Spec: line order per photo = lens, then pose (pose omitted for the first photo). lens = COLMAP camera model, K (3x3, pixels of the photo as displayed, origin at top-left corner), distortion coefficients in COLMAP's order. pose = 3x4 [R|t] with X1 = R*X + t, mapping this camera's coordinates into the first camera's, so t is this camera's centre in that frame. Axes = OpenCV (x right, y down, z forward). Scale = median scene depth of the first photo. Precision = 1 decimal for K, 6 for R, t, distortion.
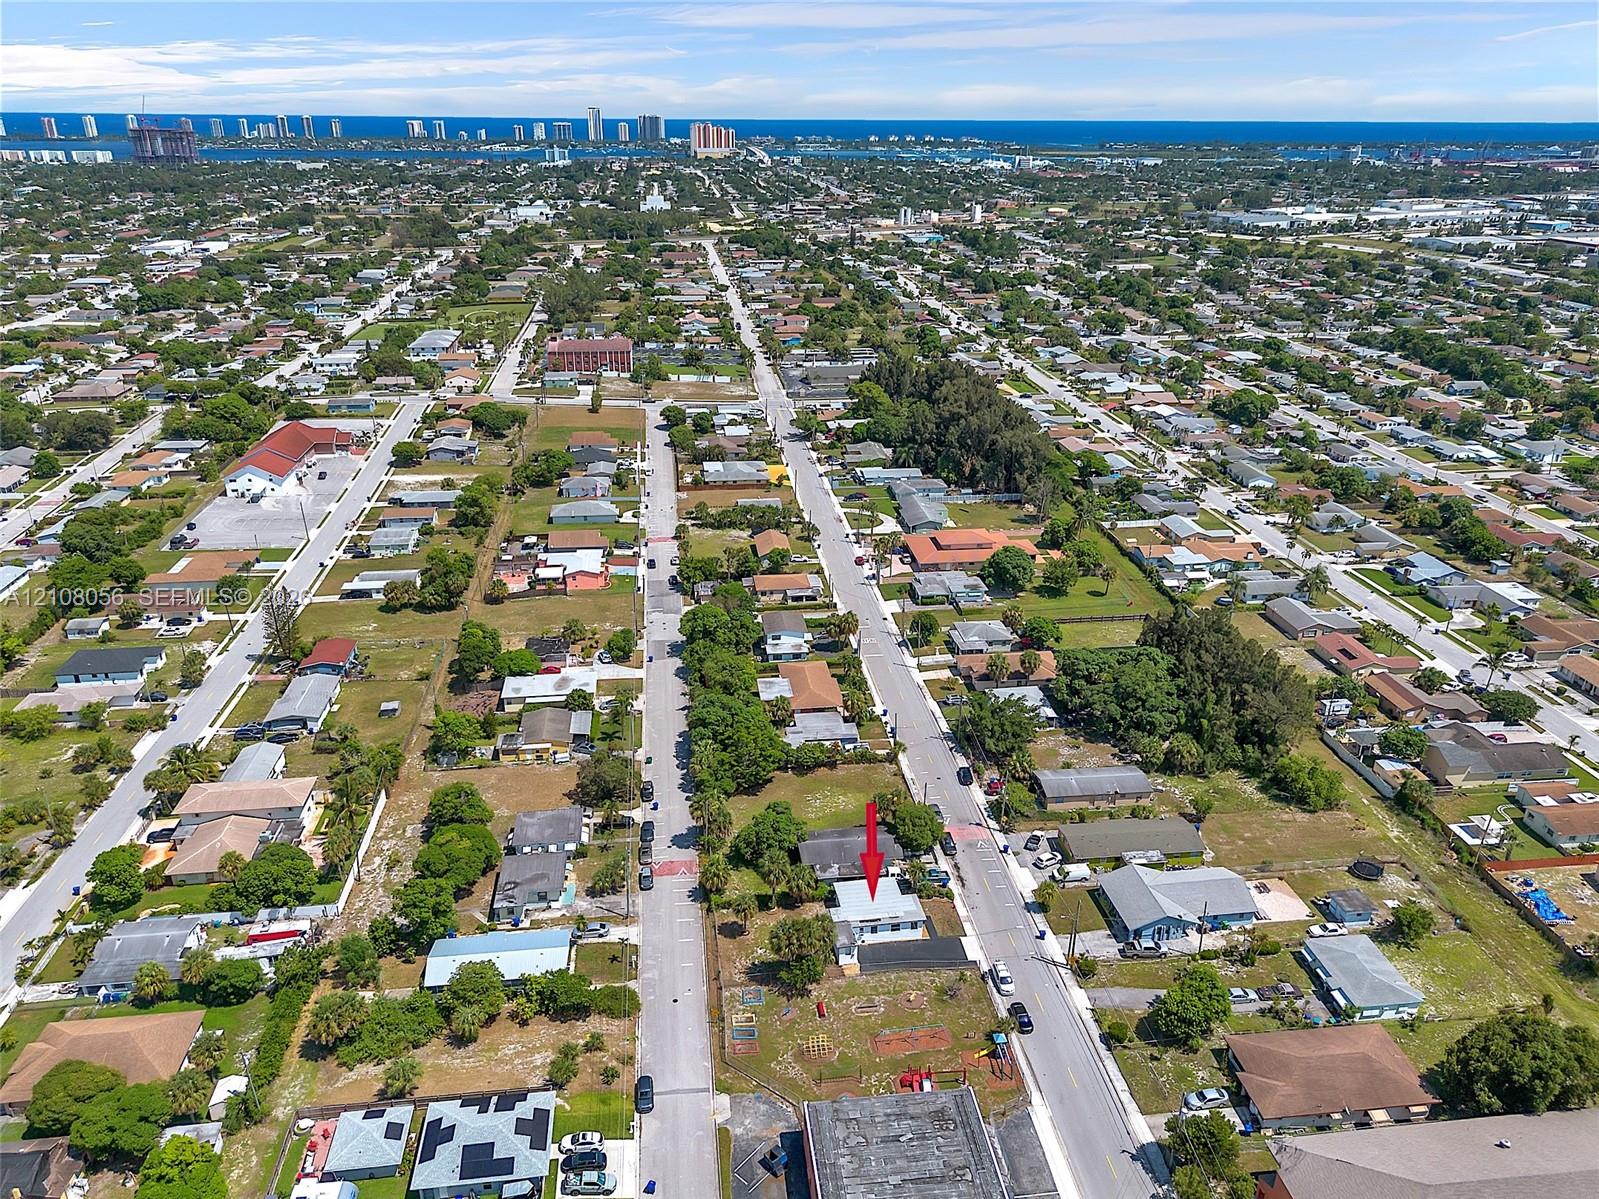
lens RADIAL K [[1145.7, 0, 799.5], [0, 1145.7, 599.5], [0, 0, 1]] dist [0.078612, -0.101350]
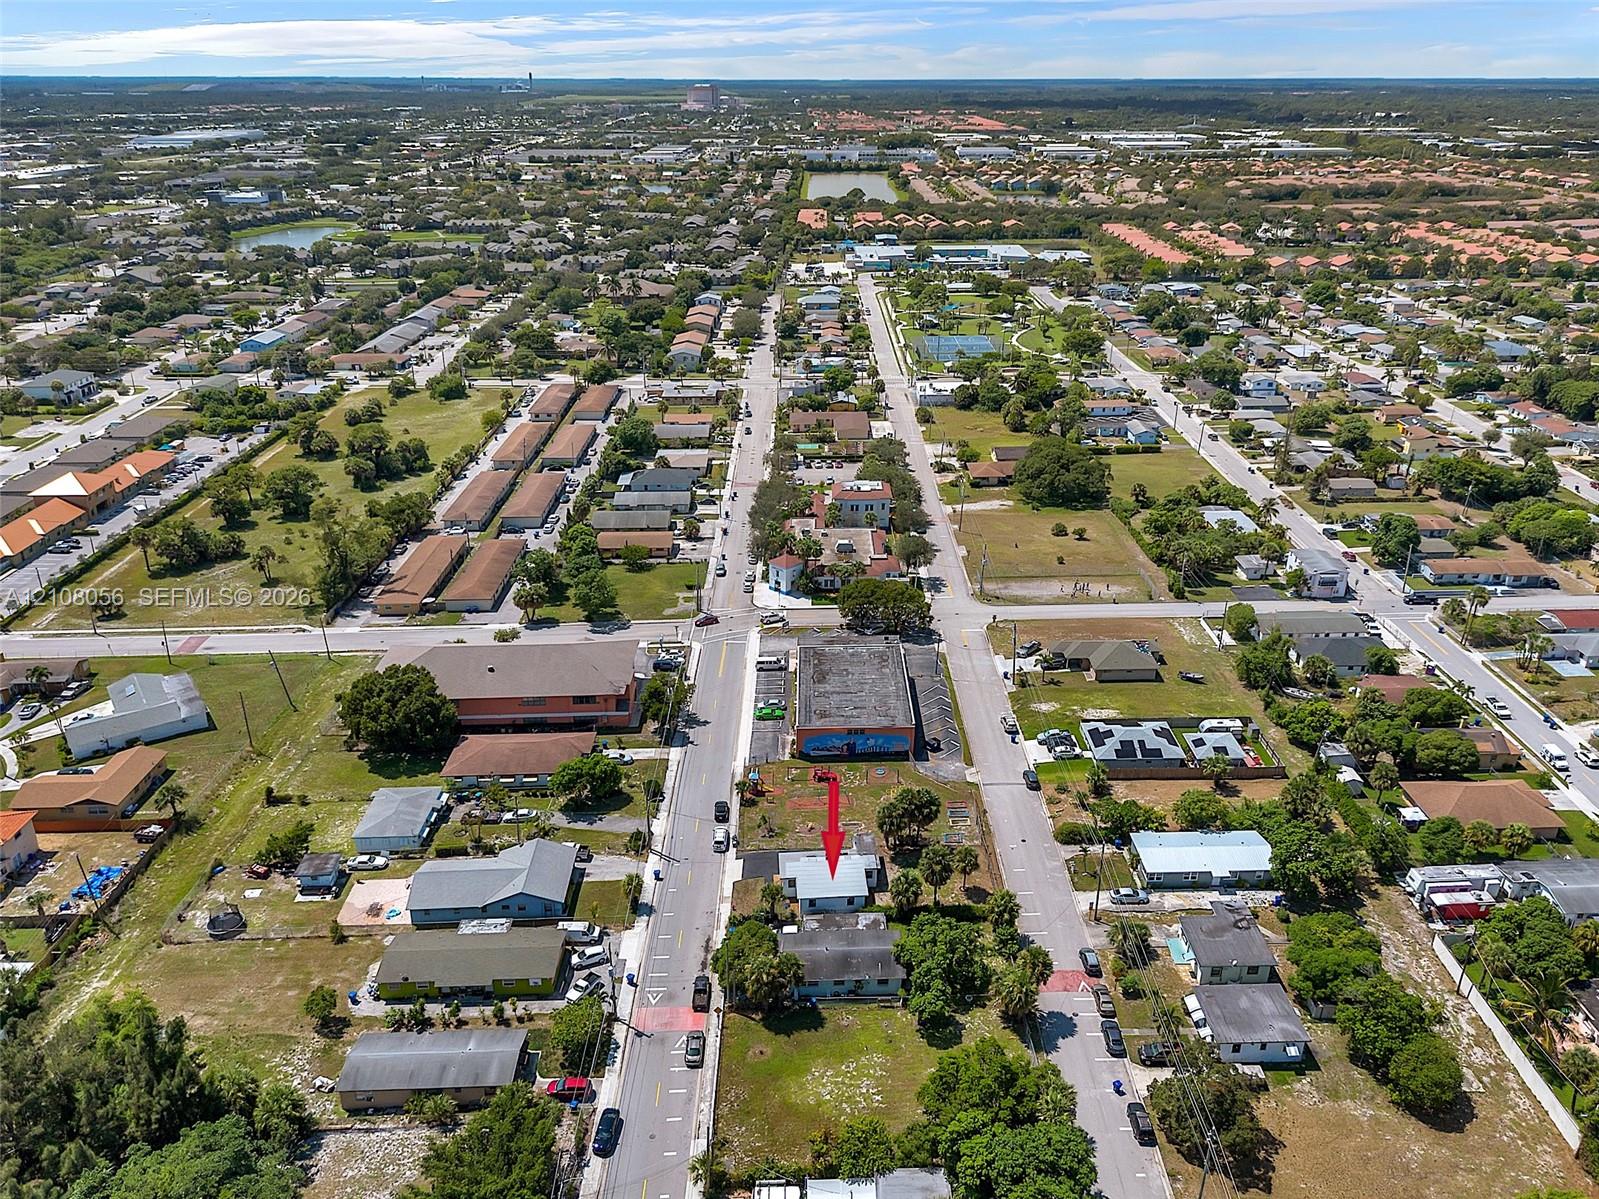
lens RADIAL K [[1207.1, 0, 843.7], [0, 1207.1, 599.6], [0, 0, 1]] dist [0.064746, -0.062412]
pose [[-0.995986, -0.038375, 0.080870, -0.010075], [0.031664, 0.693992, 0.719286, -0.303679], [-0.083726, 0.718959, -0.689991, 0.772550]]
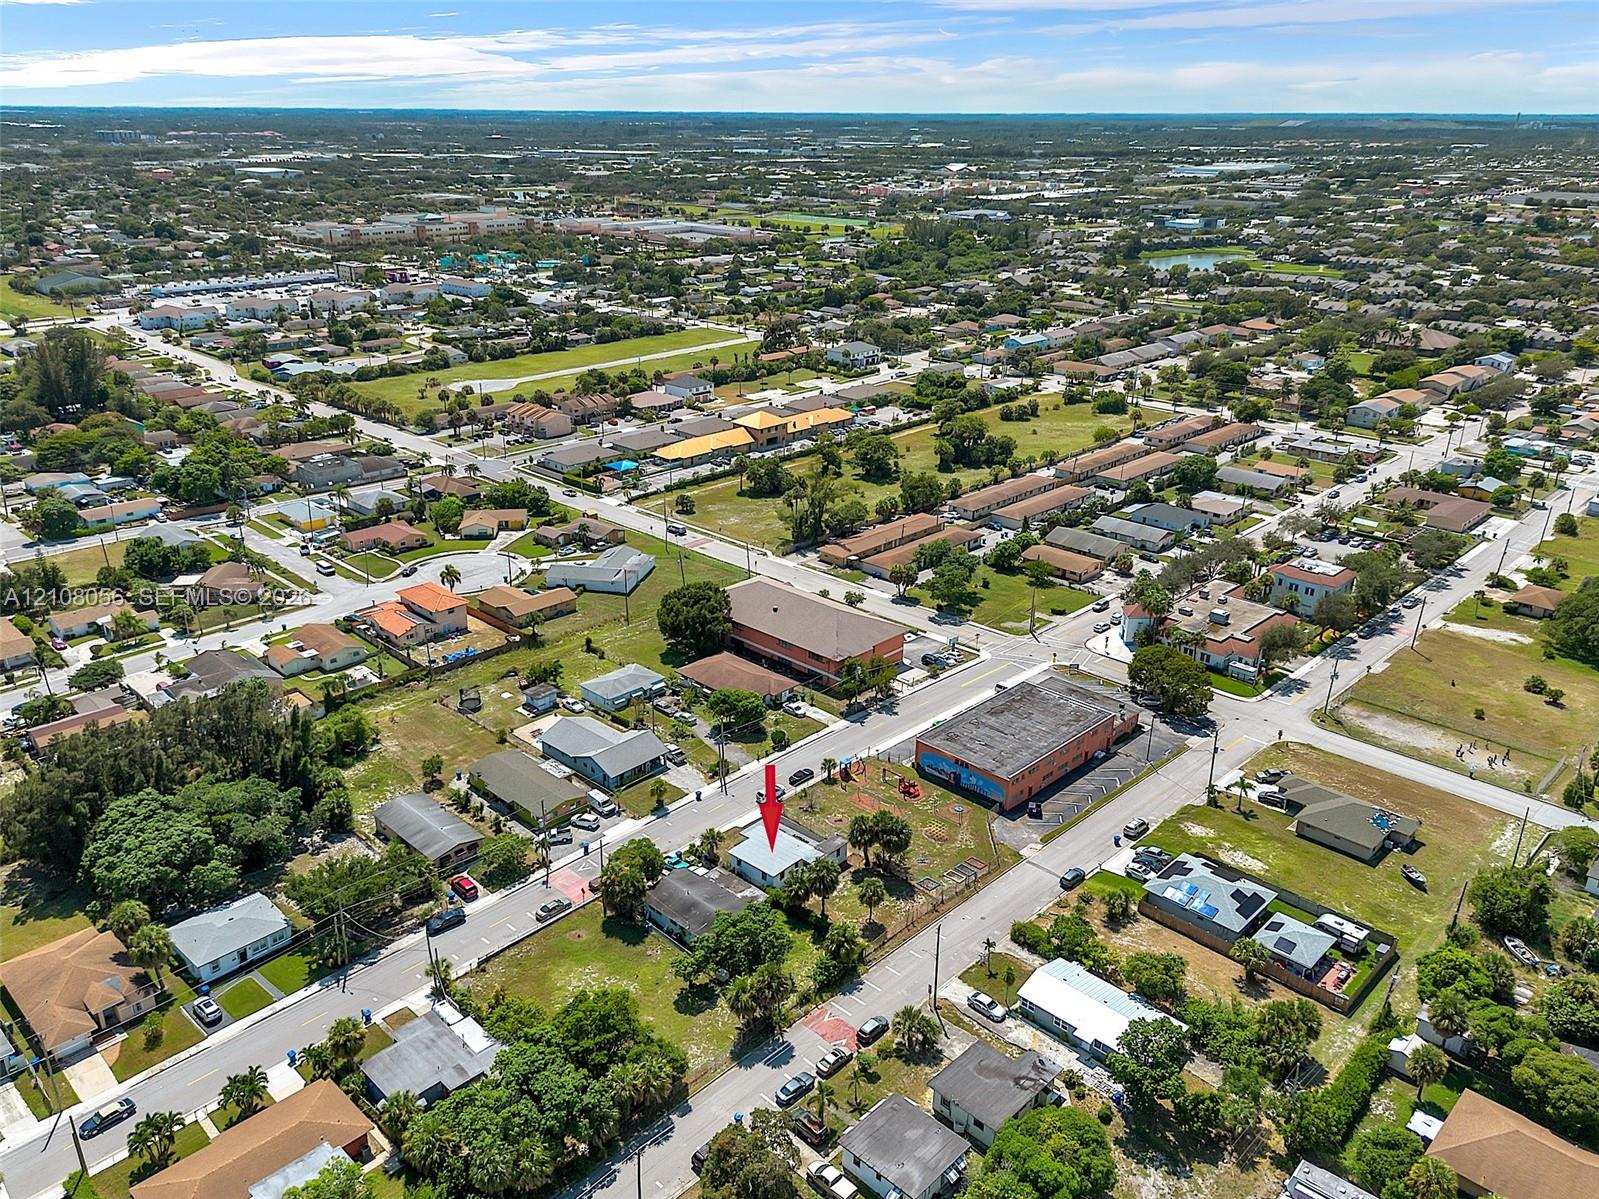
lens RADIAL K [[1169.0, 0, 846.1], [0, 1169.0, 662.0], [0, 0, 1]] dist [0.079153, -0.109673]
pose [[-0.634355, -0.332581, 0.697843, -0.322294], [0.294764, 0.730458, 0.616072, -0.236324], [-0.714638, 0.596507, -0.365336, 0.627145]]
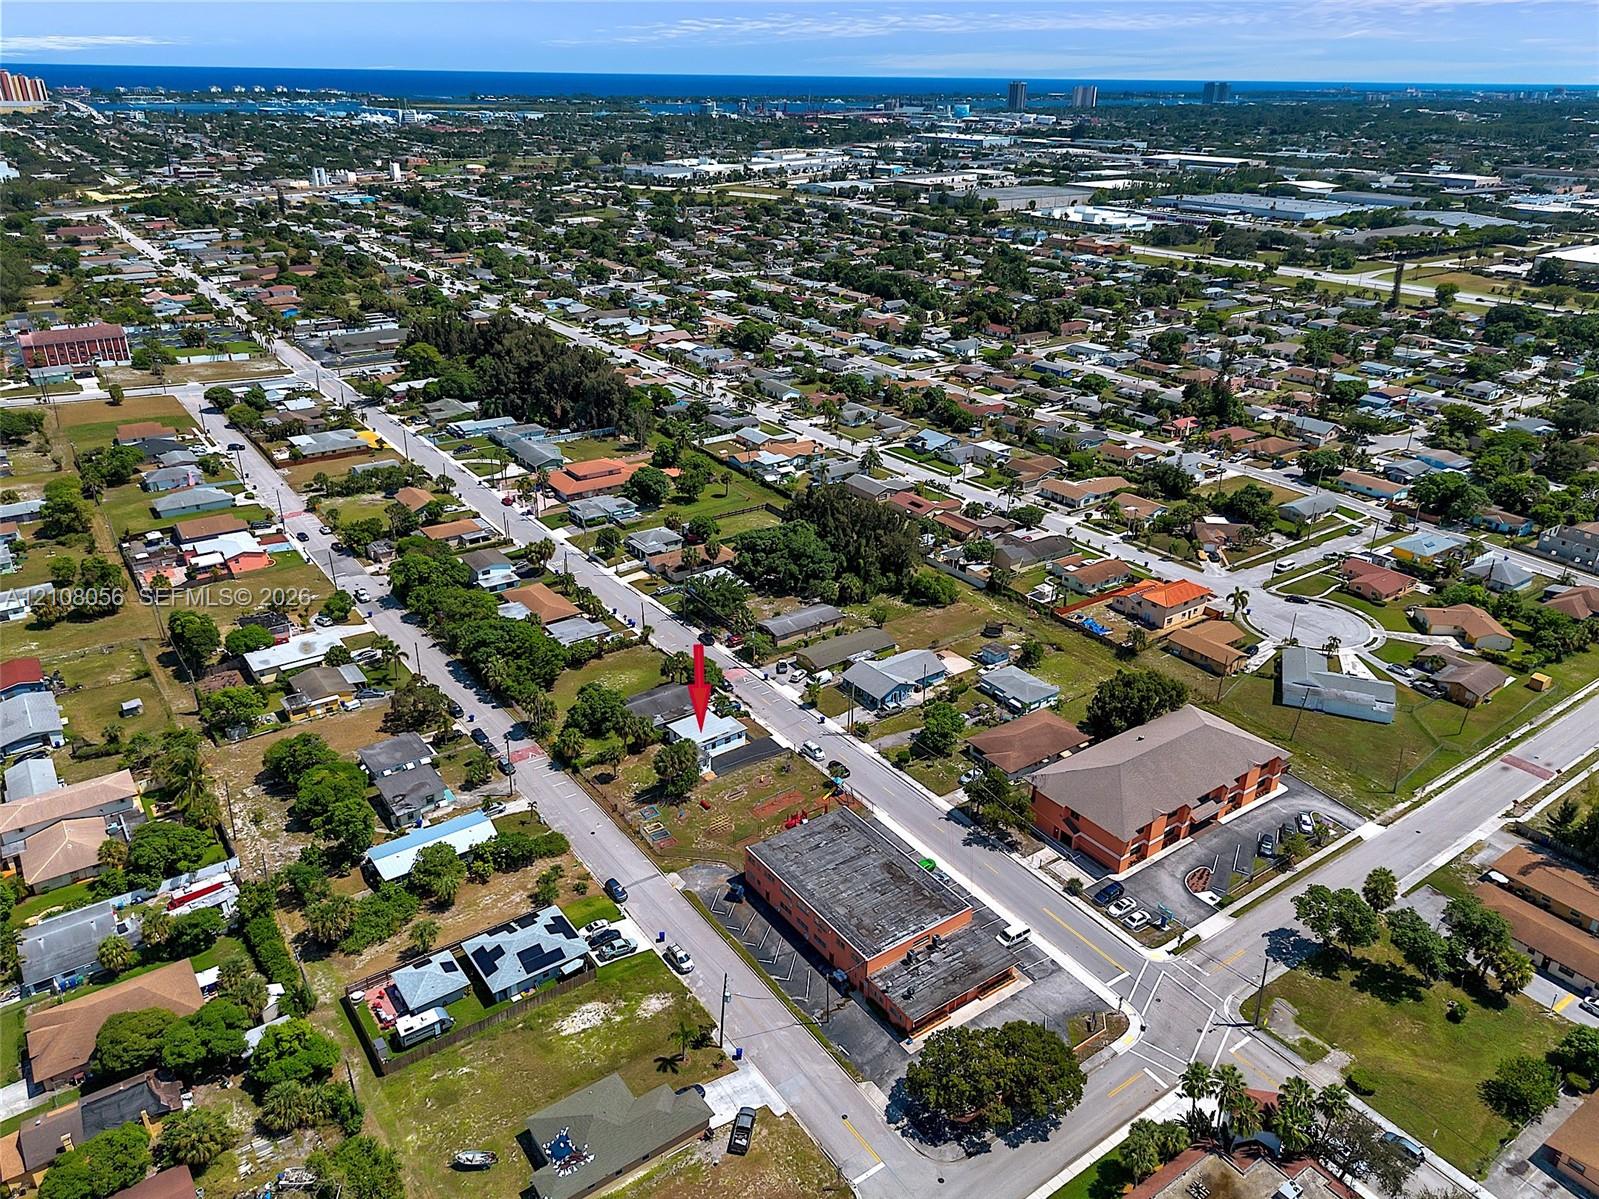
lens RADIAL K [[1145.7, 0, 799.5], [0, 1145.7, 599.5], [0, 0, 1]] dist [0.078612, -0.101350]
pose [[0.876530, -0.195569, 0.439826, -0.192131], [0.179604, 0.980633, 0.078107, 0.020497], [-0.446584, 0.010531, 0.894680, -0.099569]]
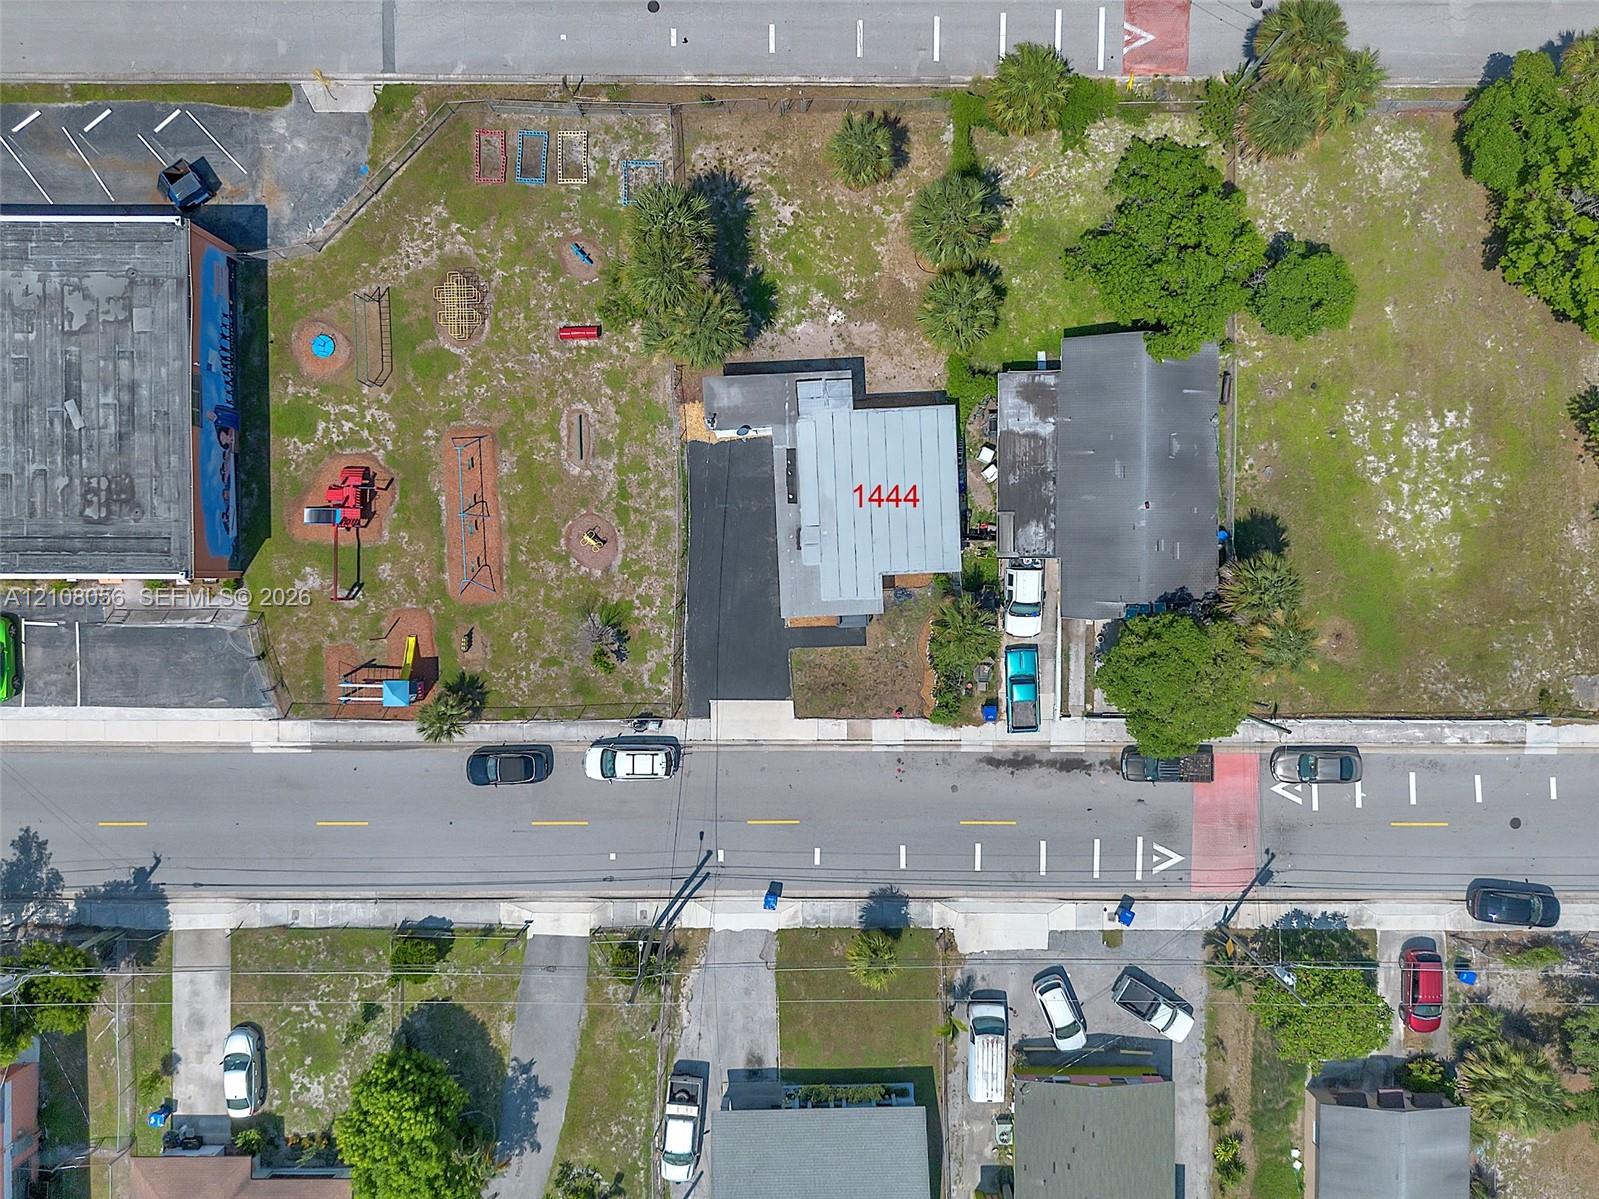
lens RADIAL K [[1140.0, 0, 799.5], [0, 1140.0, 599.5], [0, 0, 1]] dist [0.032900, -0.002346]
pose [[-0.119692, 0.992713, 0.013976, 0.048831], [-0.382417, -0.059090, 0.922098, -0.043228], [0.916205, 0.105023, 0.386703, 0.425507]]
